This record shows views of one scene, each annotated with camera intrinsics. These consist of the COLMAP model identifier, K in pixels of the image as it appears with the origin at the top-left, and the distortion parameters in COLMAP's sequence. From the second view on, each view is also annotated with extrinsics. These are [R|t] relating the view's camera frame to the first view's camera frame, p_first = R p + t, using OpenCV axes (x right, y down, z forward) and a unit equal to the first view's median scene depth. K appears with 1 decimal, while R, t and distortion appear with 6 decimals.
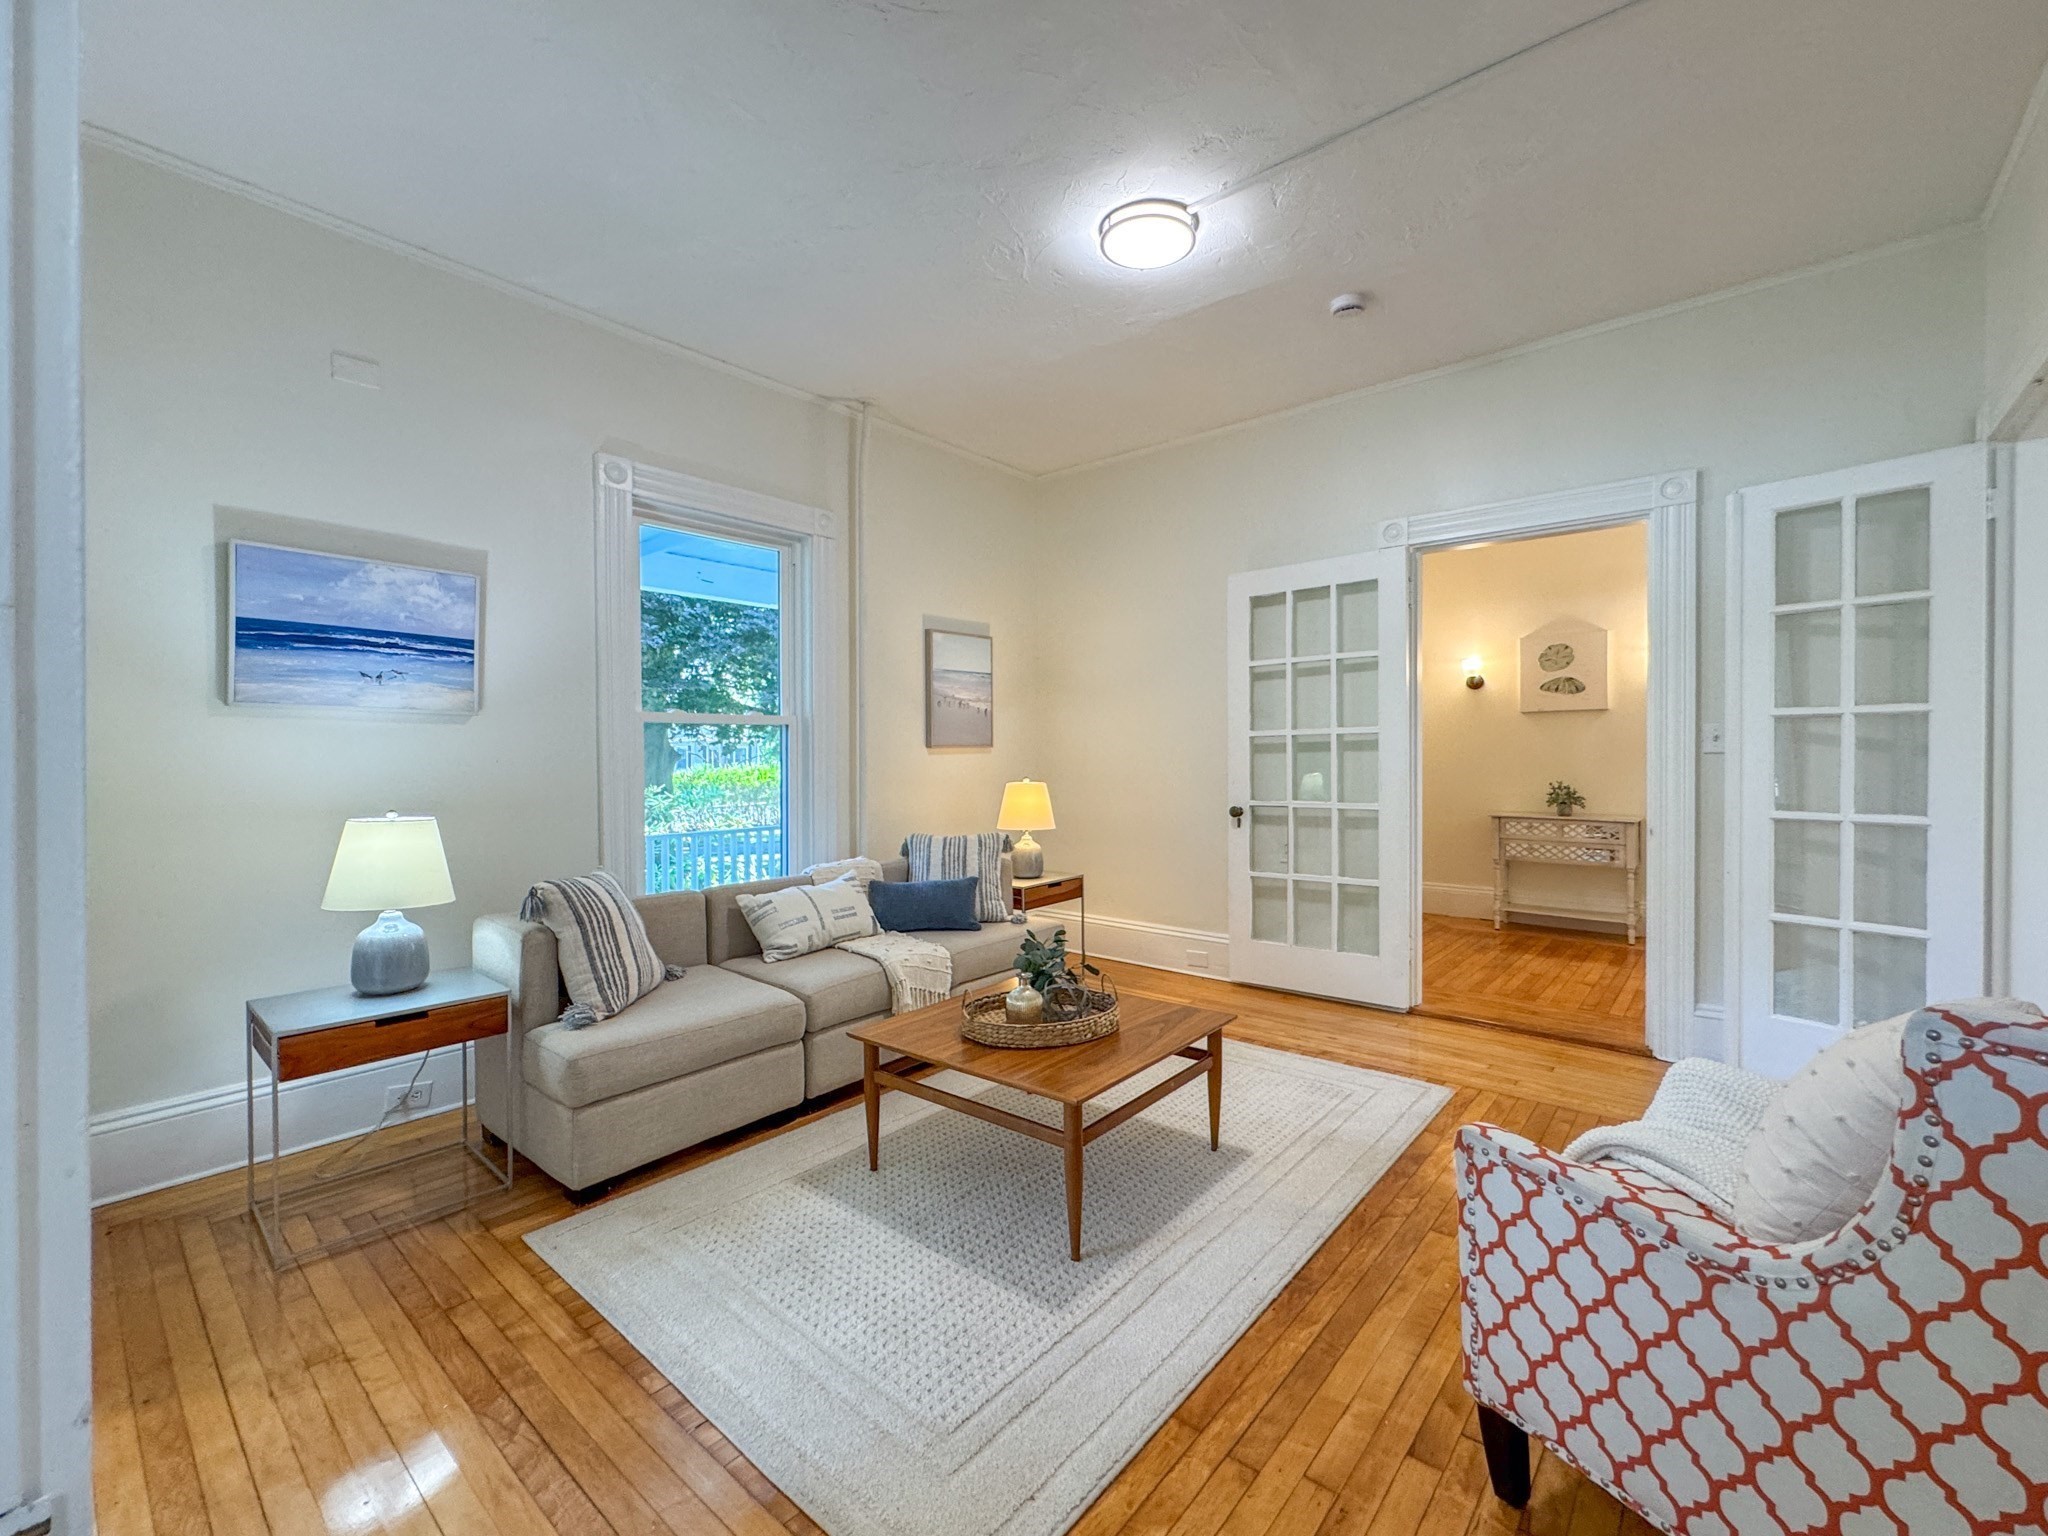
lens RADIAL K [[867.0, 0, 1024.0], [0, 867.0, 768.0], [0, 0, 1]] dist [-0.001688, -0.000159]
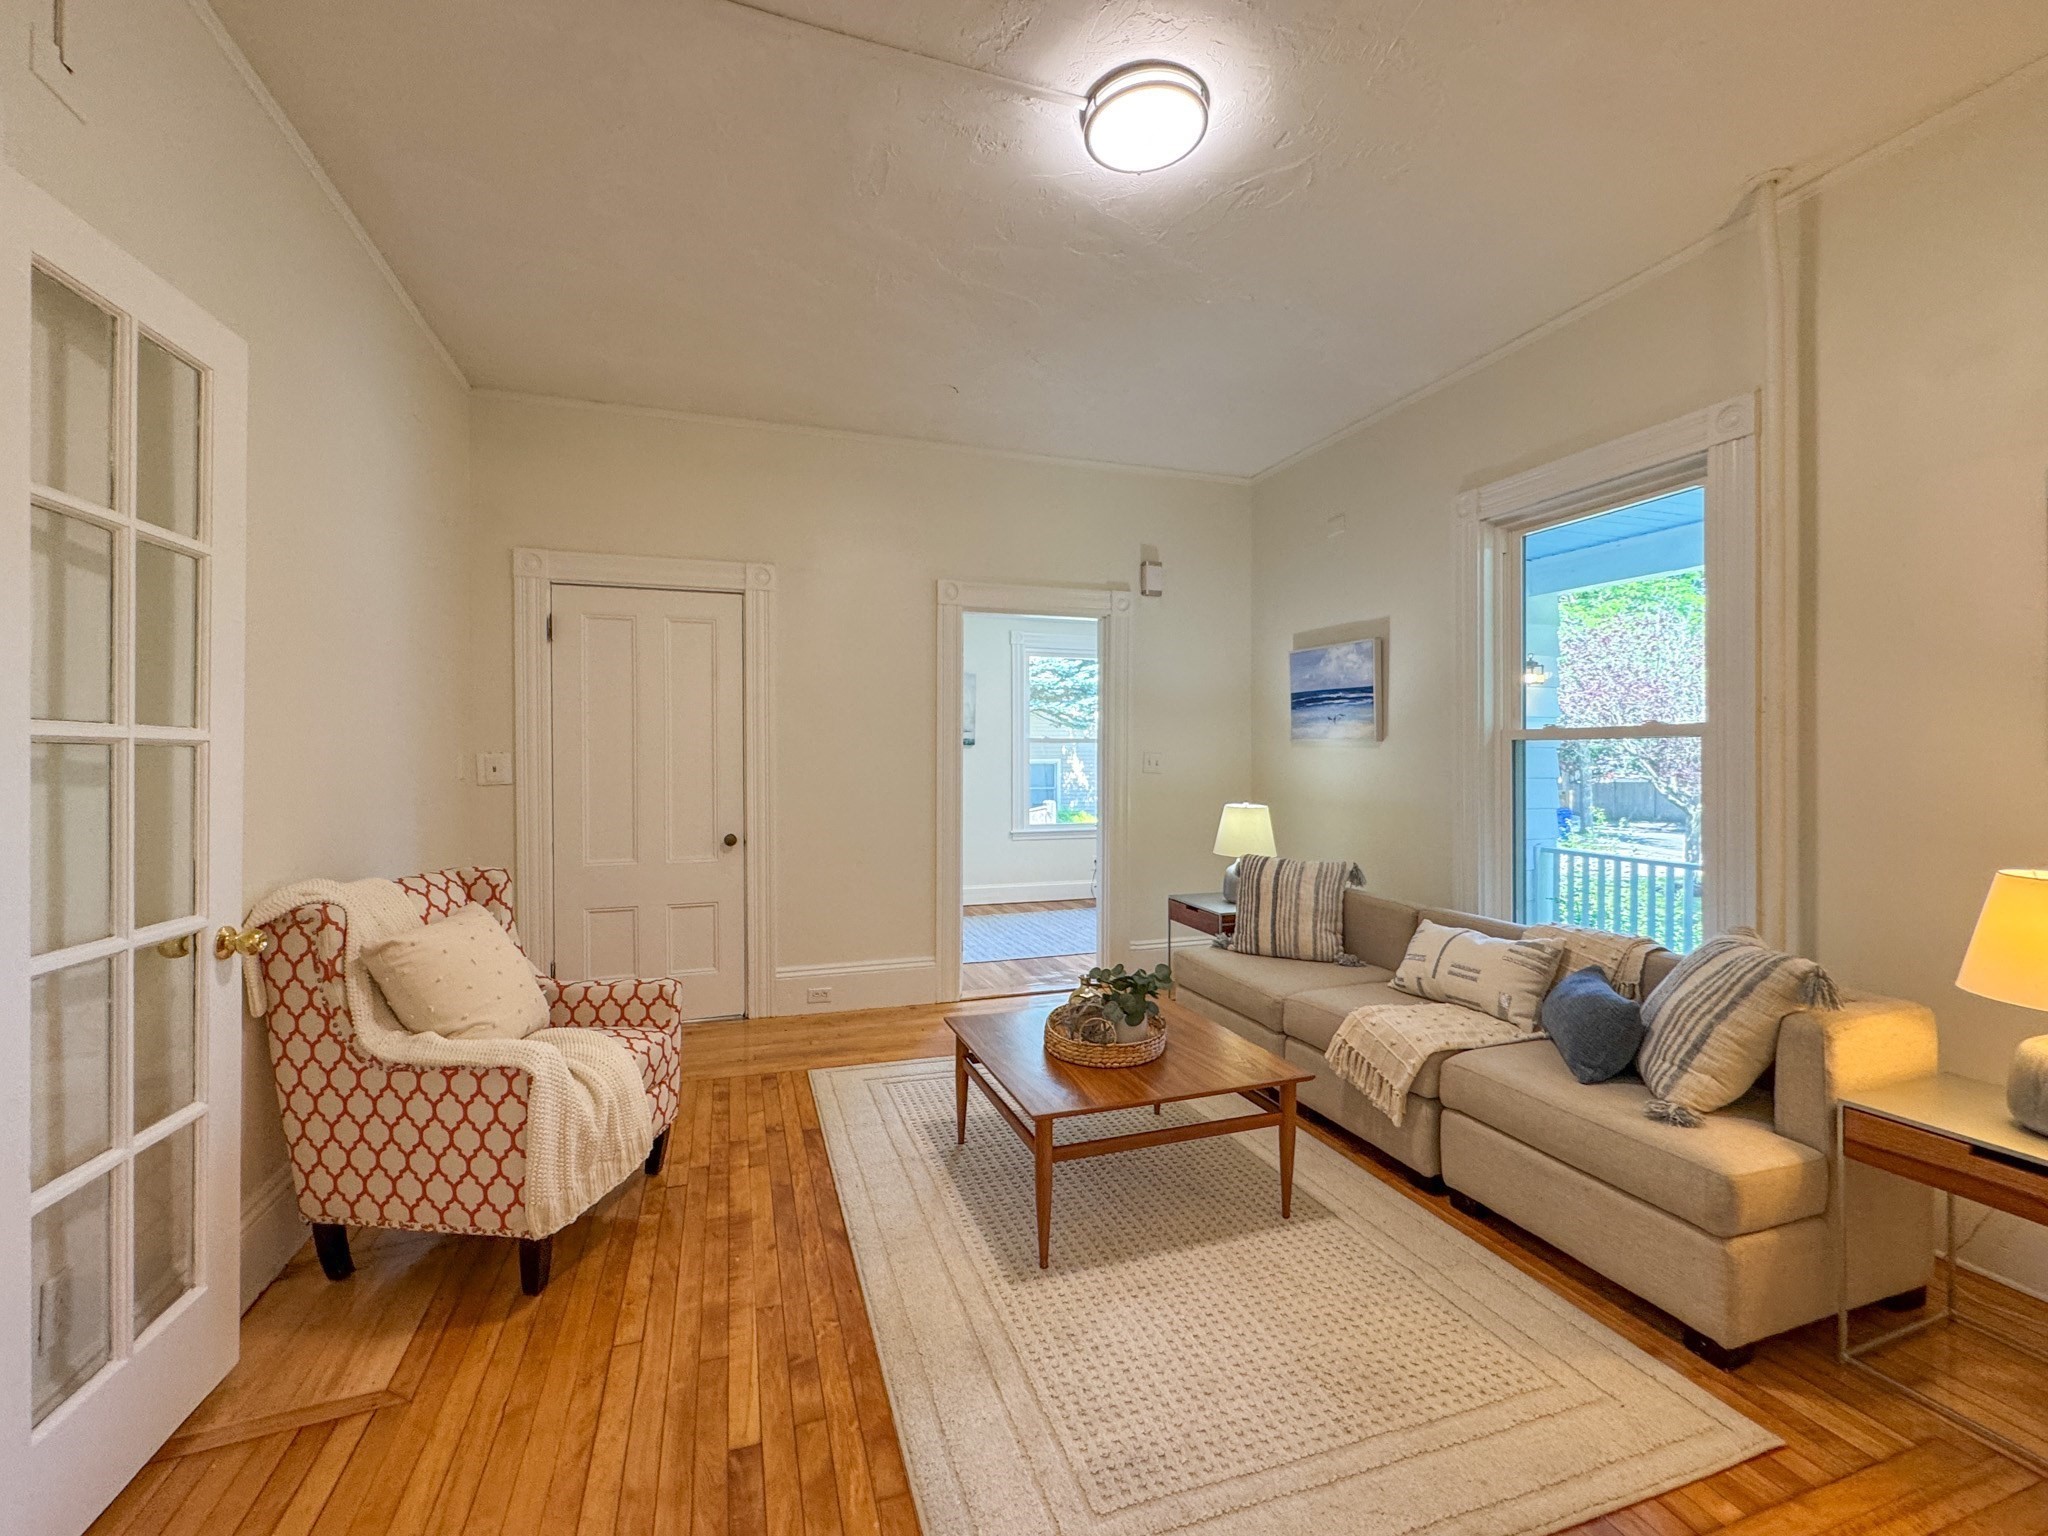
lens RADIAL K [[852.8, 0, 1025.1], [0, 852.8, 765.7], [0, 0, 1]] dist [-0.000608, -0.000148]
pose [[-0.504133, 0.016476, -0.863469, 0.860341], [-0.011861, 0.999592, 0.025999, -0.053878], [0.863544, 0.023349, -0.503732, 1.288560]]
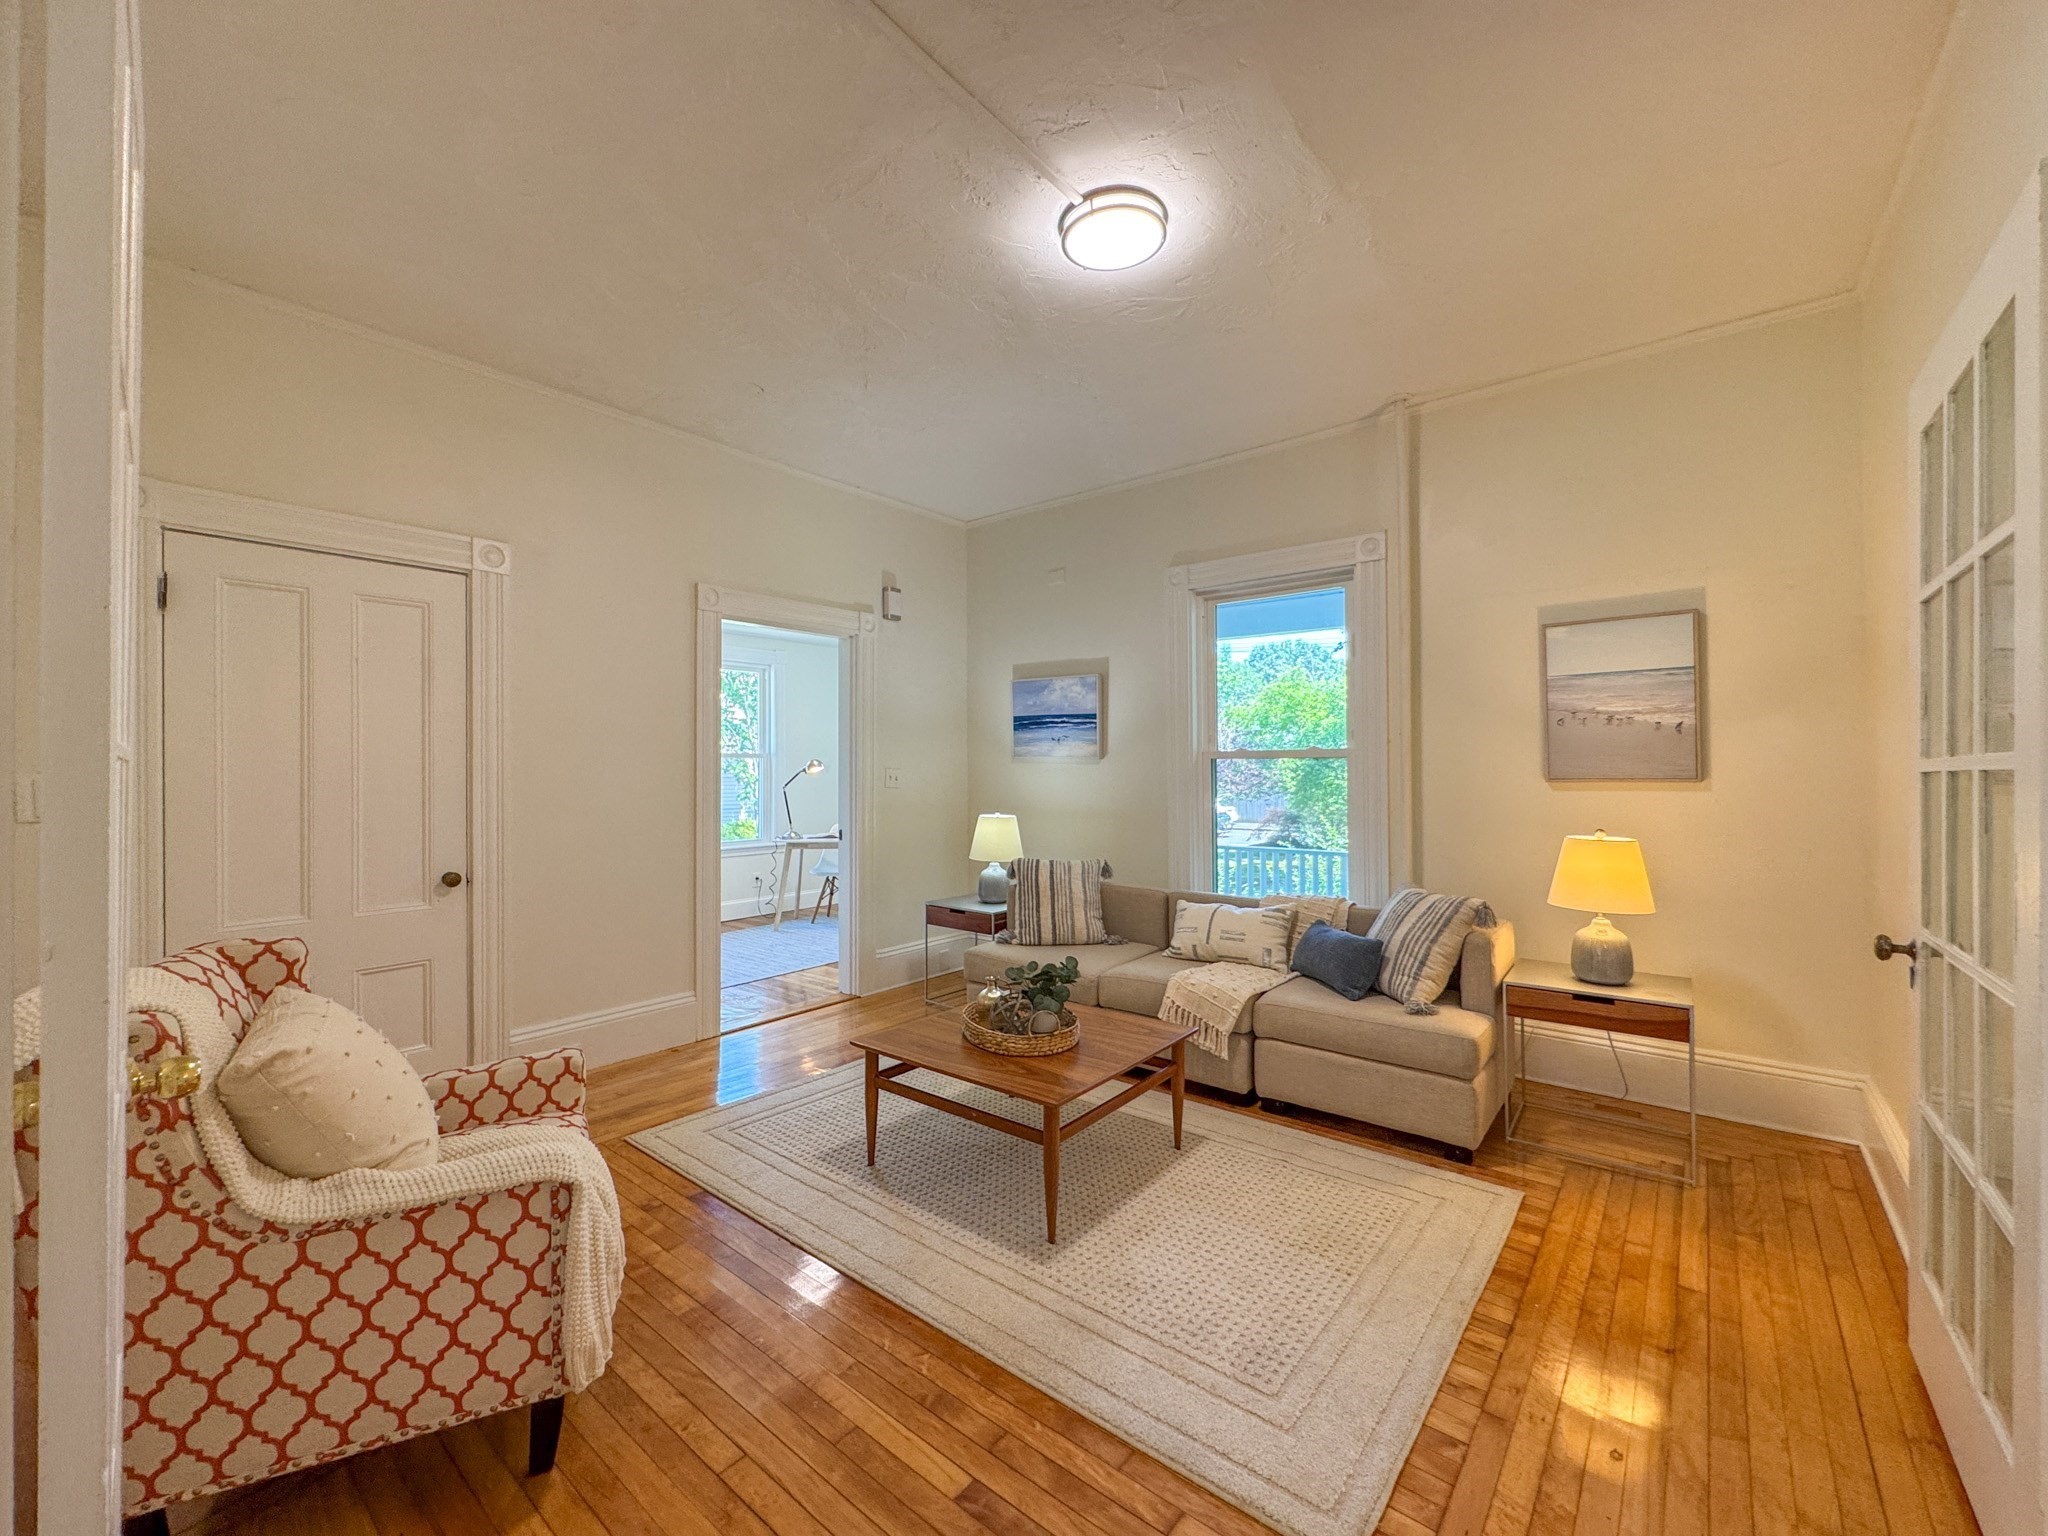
lens RADIAL K [[822.0, 0, 1024.0], [0, 822.0, 768.0], [0, 0, 1]] dist [-0.001295, -0.000100]
pose [[0.026055, 0.006420, -0.999640, 0.998522], [-0.014854, 0.999871, 0.006034, -0.054192], [0.999550, 0.014692, 0.026147, 0.877514]]
